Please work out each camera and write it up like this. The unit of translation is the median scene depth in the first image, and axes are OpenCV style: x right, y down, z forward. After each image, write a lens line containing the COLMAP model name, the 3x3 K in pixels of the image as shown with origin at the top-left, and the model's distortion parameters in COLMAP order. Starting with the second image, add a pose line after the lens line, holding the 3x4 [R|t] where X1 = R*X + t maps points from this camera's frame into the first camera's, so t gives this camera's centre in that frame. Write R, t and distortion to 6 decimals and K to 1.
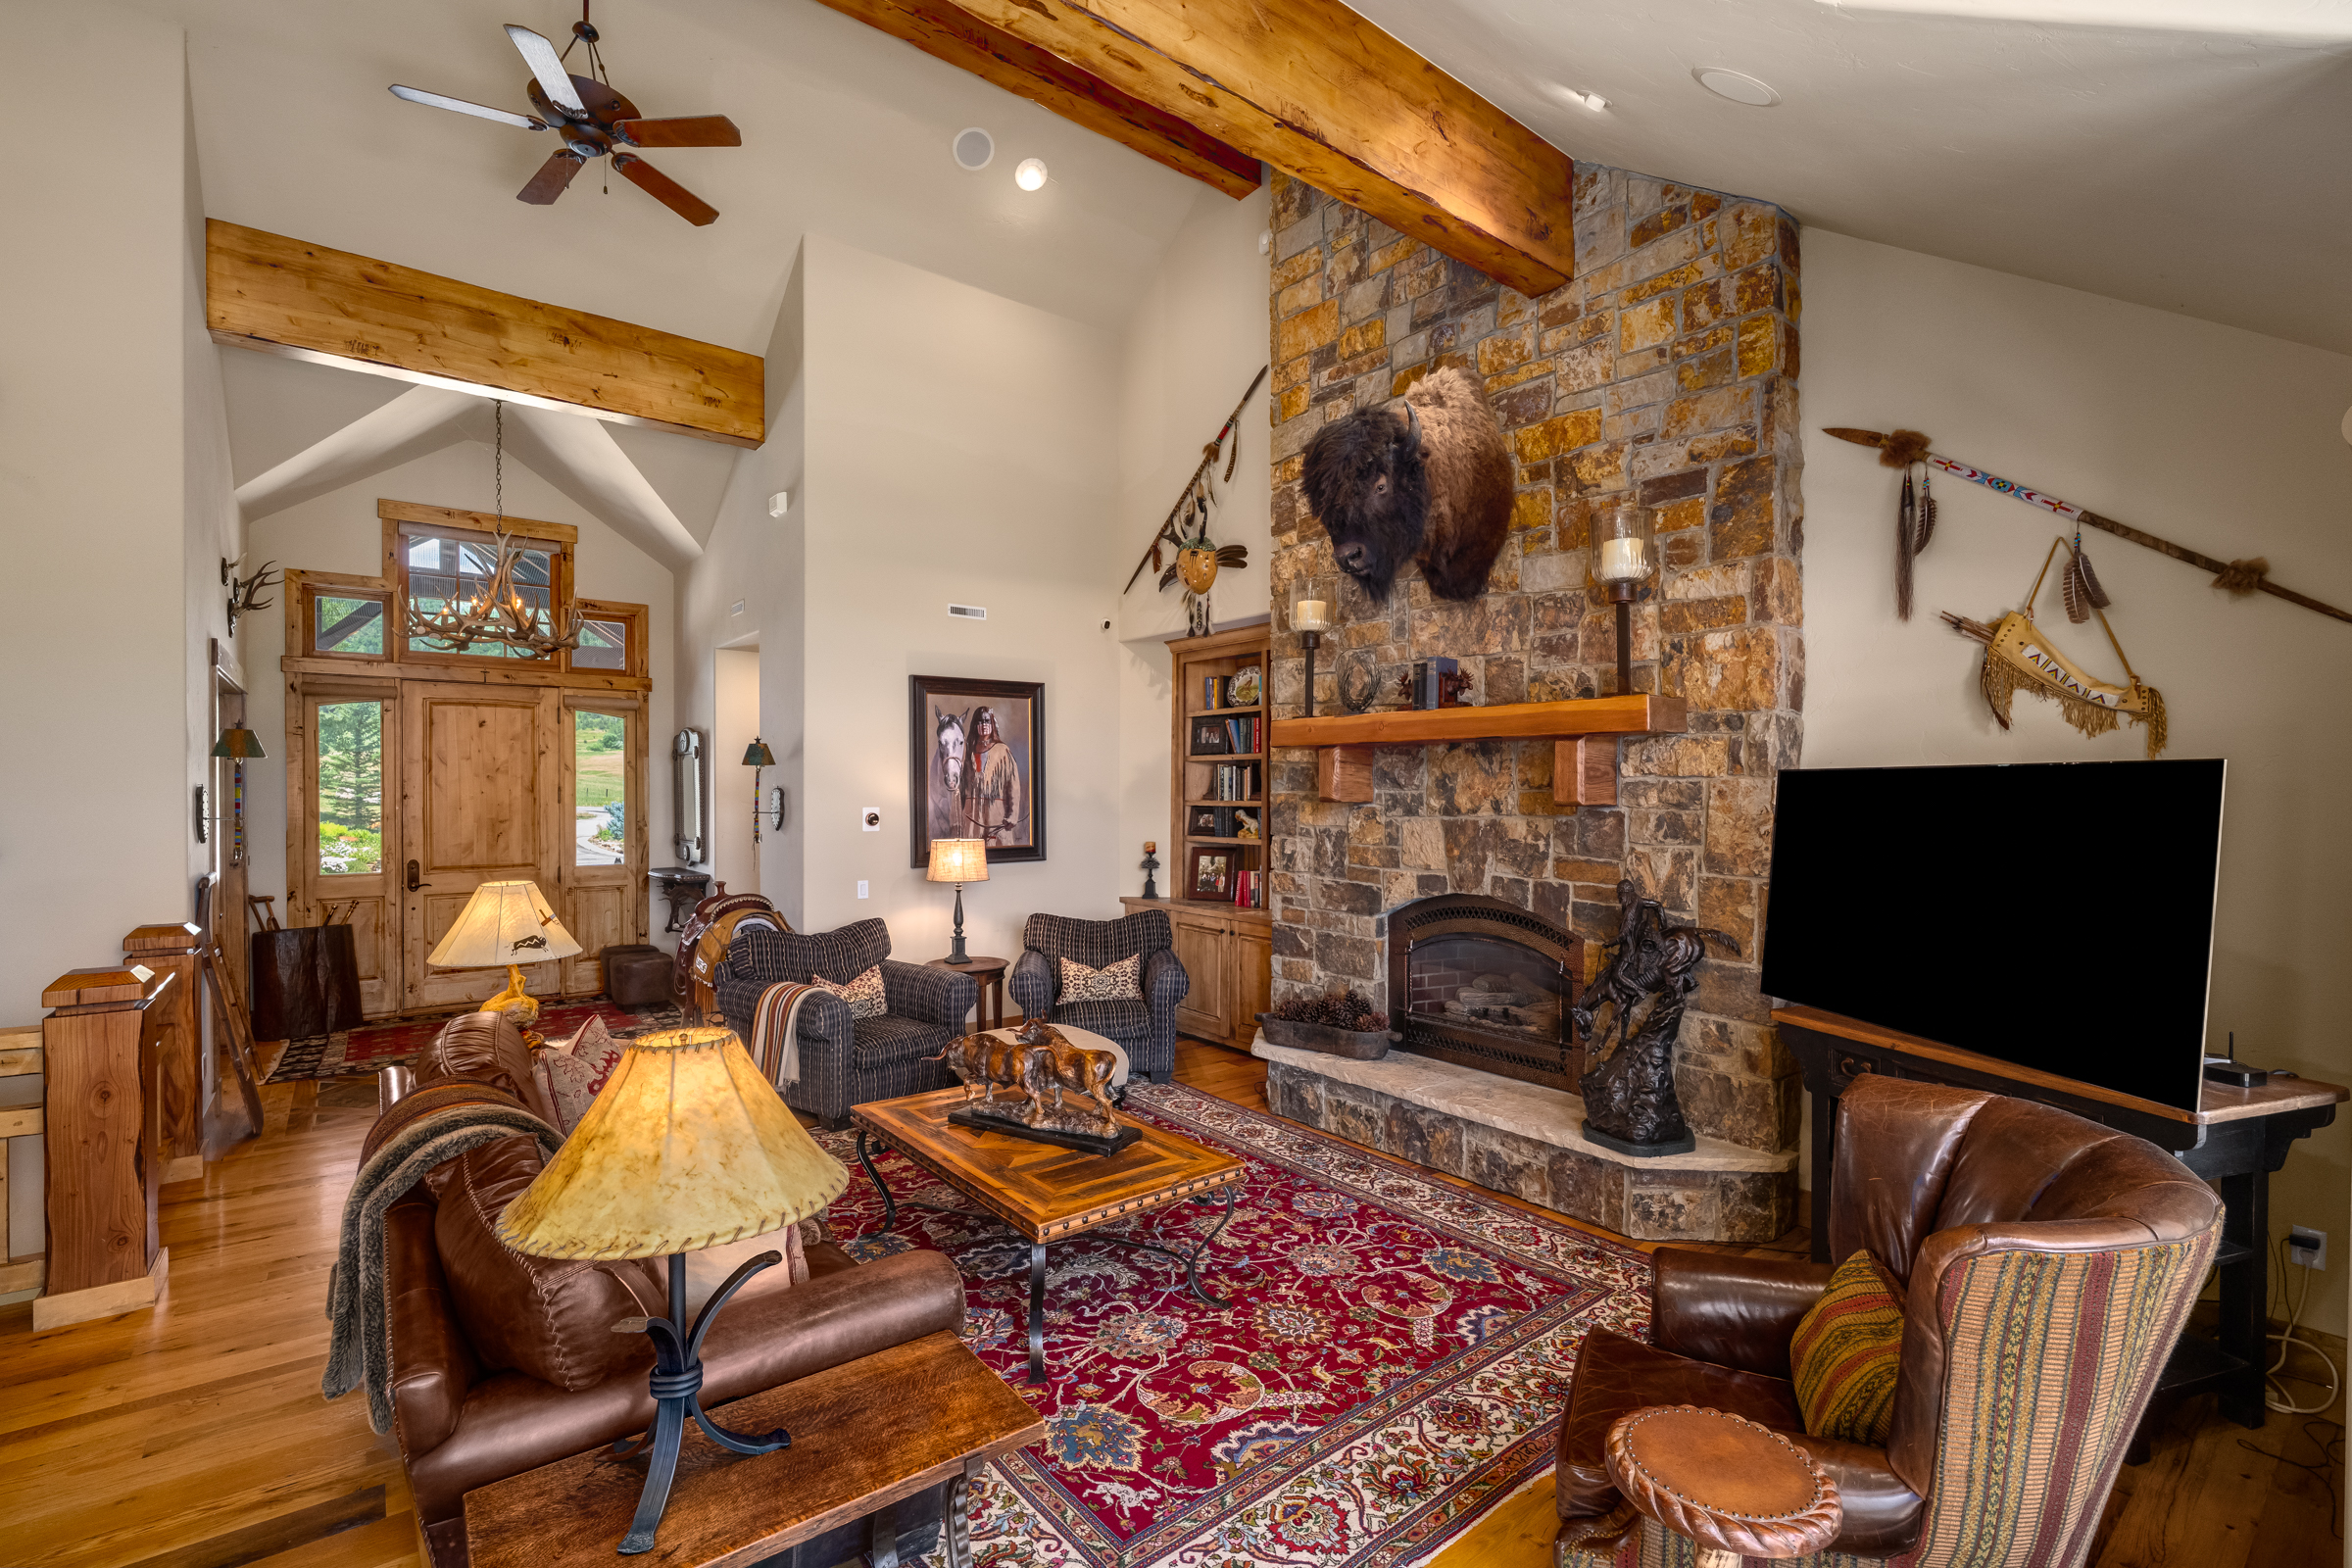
lens RADIAL K [[1038.5, 0, 1170.5], [0, 1038.5, 801.9], [0, 0, 1]] dist [-0.008995, -0.000012]
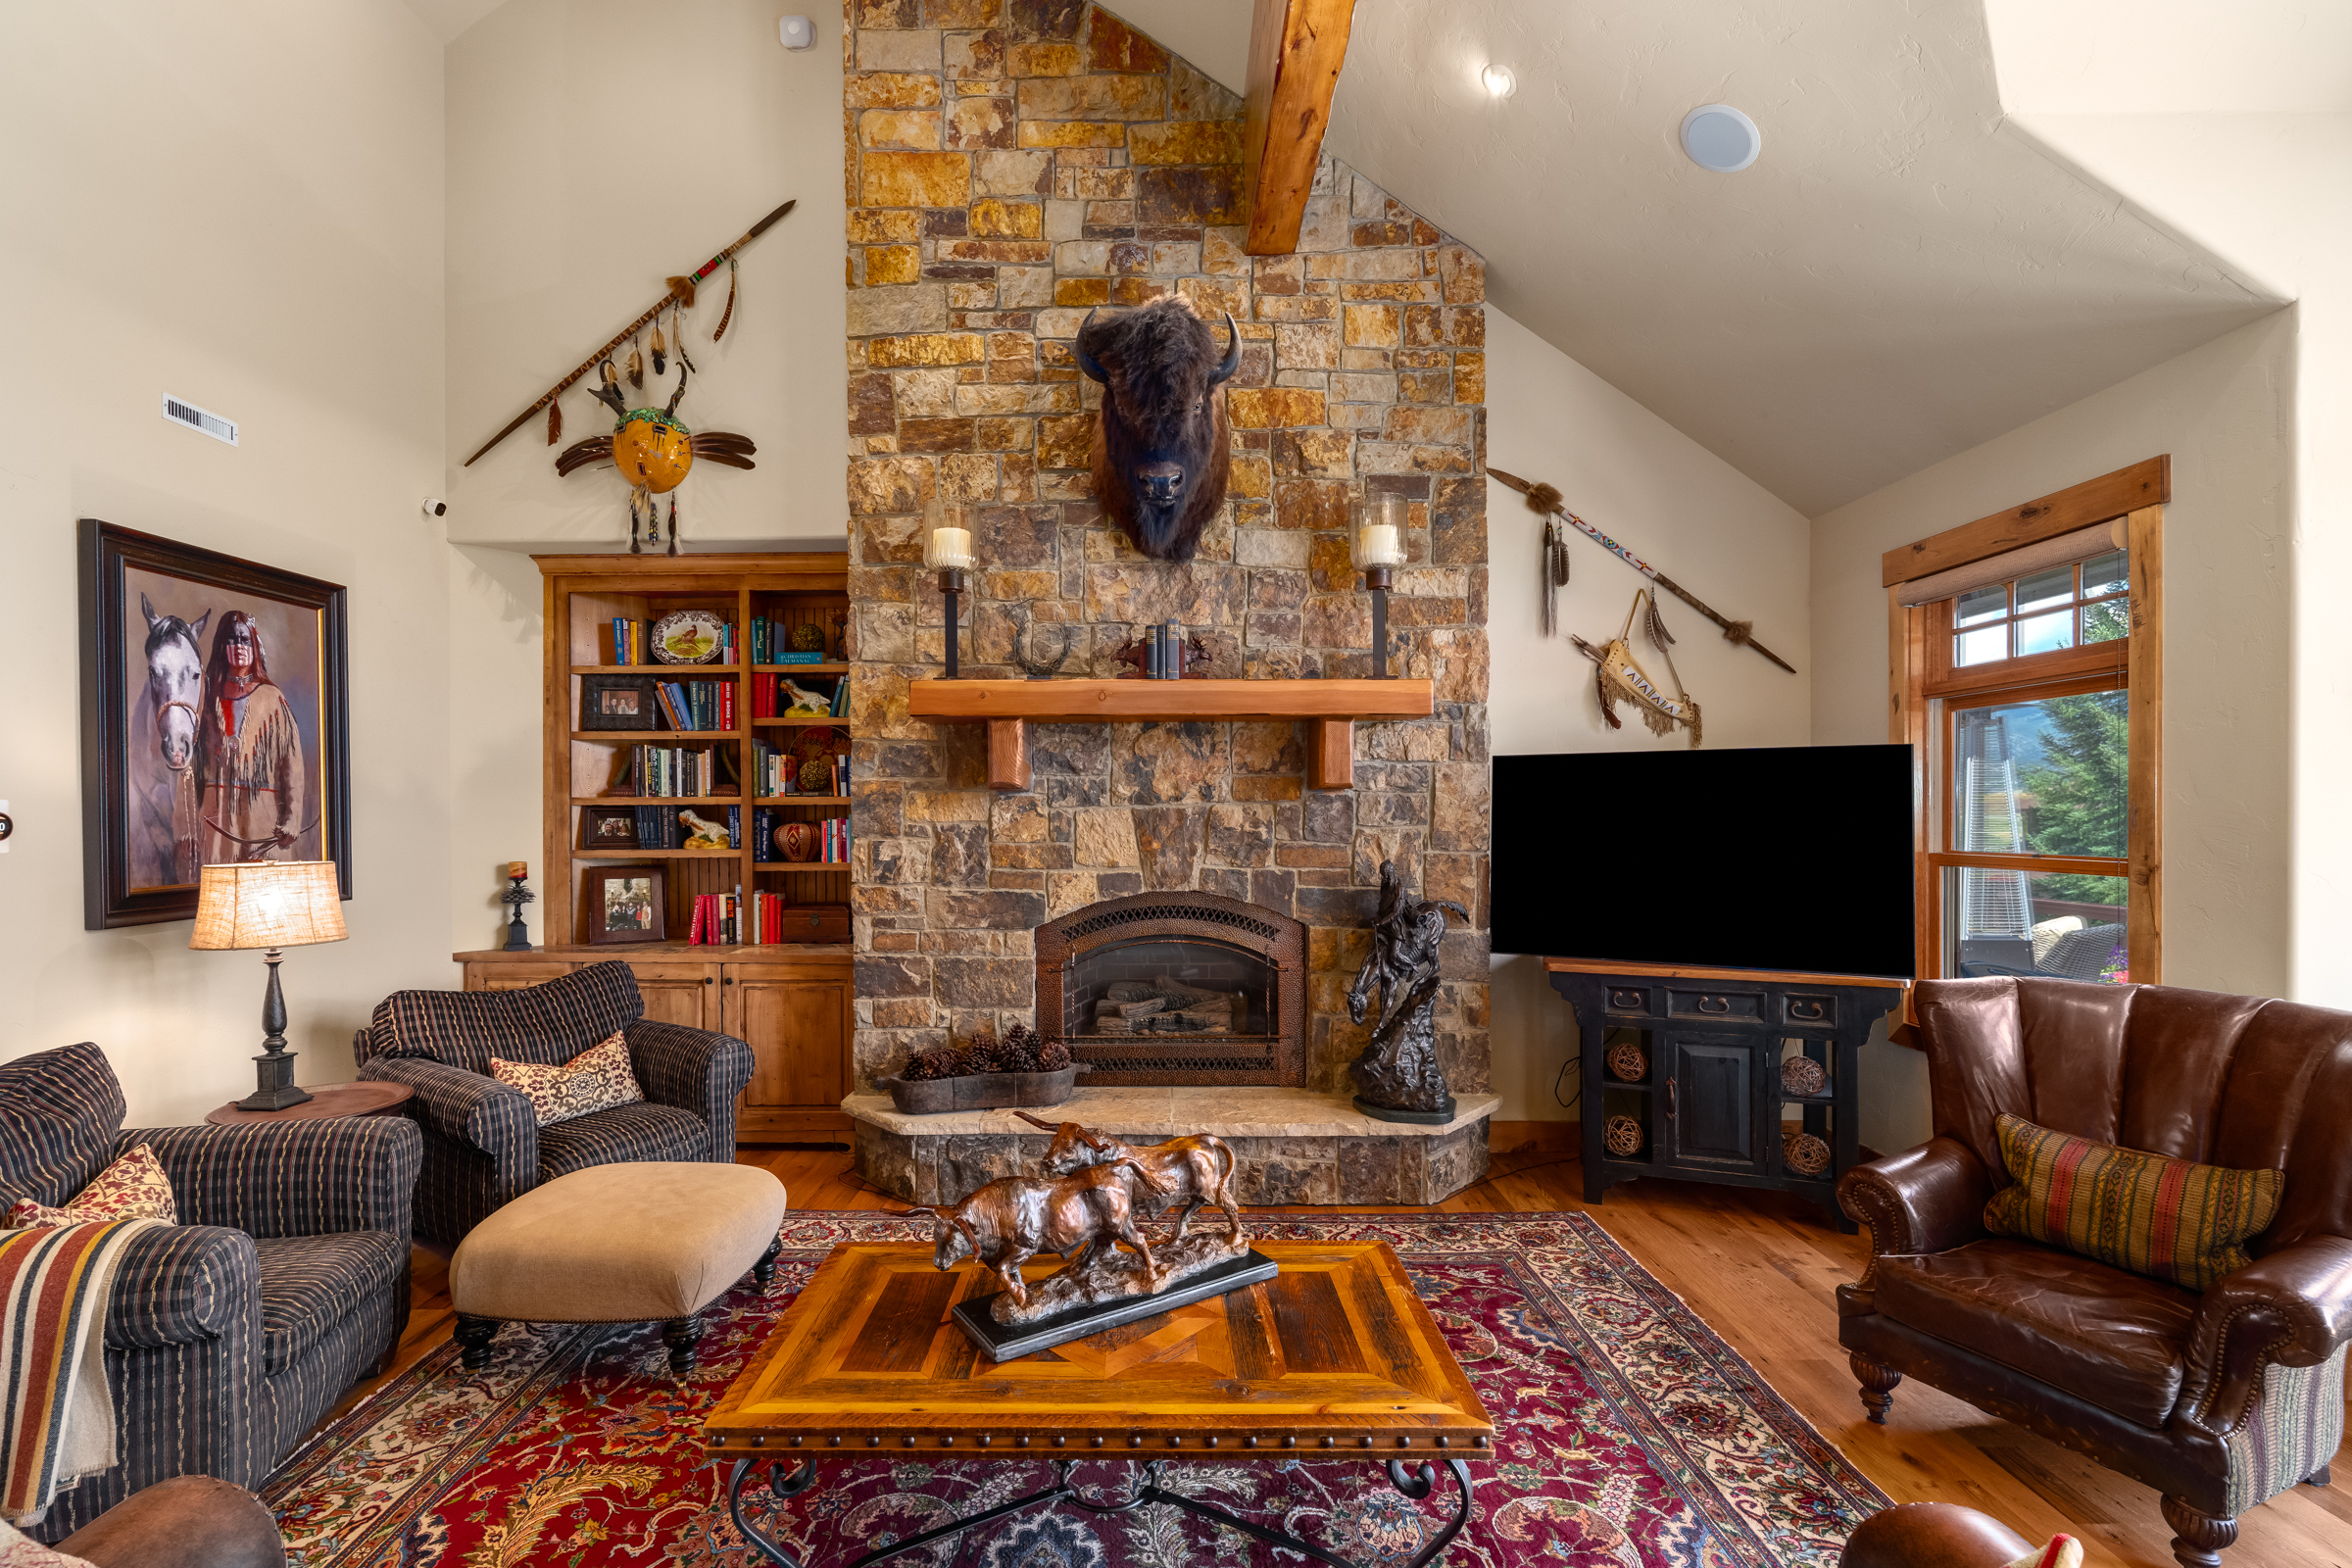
lens RADIAL K [[1038.5, 0, 1138.6], [0, 1038.5, 826.0], [0, 0, 1]] dist [-0.008995, -0.000012]
pose [[0.626520, -0.011961, 0.779313, -0.486588], [0.012697, 0.999906, 0.005138, 0.031328], [-0.779302, 0.006676, 0.626613, 0.520301]]
